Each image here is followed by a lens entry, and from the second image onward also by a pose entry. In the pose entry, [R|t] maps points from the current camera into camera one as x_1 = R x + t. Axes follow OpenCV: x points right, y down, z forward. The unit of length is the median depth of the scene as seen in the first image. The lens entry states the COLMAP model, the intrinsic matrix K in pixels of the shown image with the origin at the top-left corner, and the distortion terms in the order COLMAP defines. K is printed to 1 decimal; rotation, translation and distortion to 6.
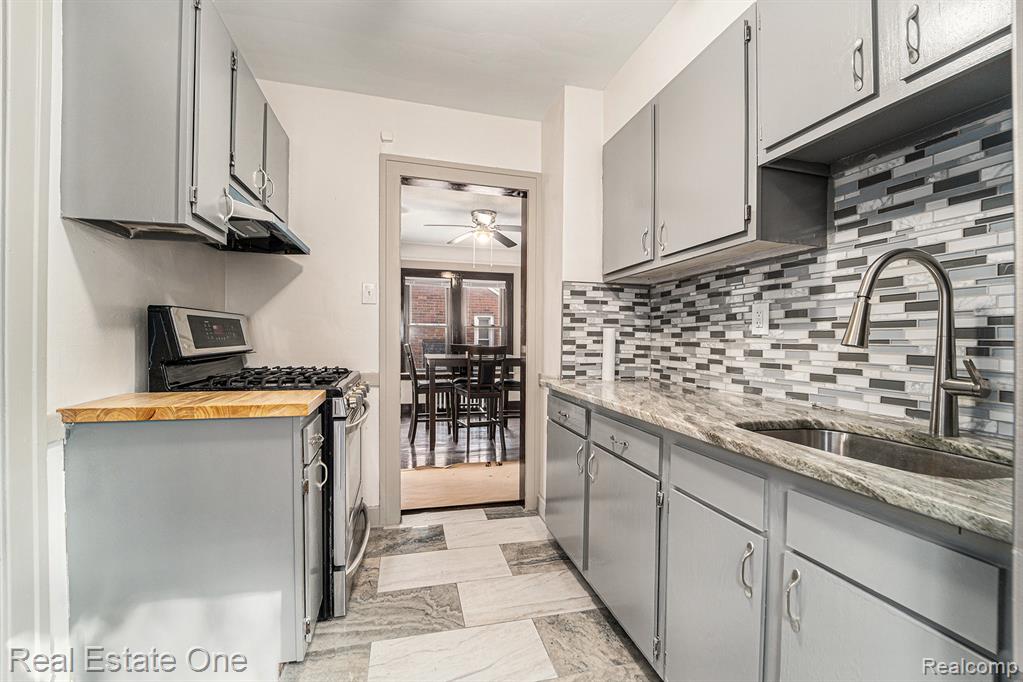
lens RADIAL K [[423.7, 0, 509.4], [0, 423.7, 345.7], [0, 0, 1]] dist [-0.016845, -0.000154]
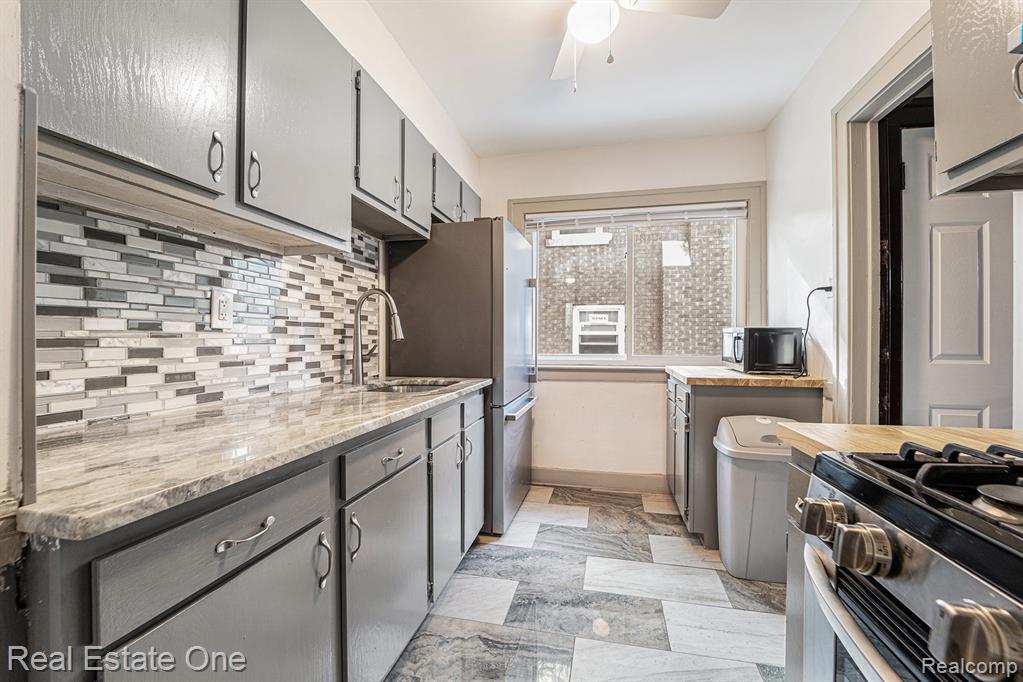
lens RADIAL K [[423.7, 0, 509.4], [0, 423.7, 345.7], [0, 0, 1]] dist [-0.016845, -0.000154]
pose [[-0.887597, -0.013917, 0.460411, -0.285433], [0.001340, 0.999461, 0.032795, -0.017241], [-0.460619, 0.029725, -0.887100, 1.393486]]
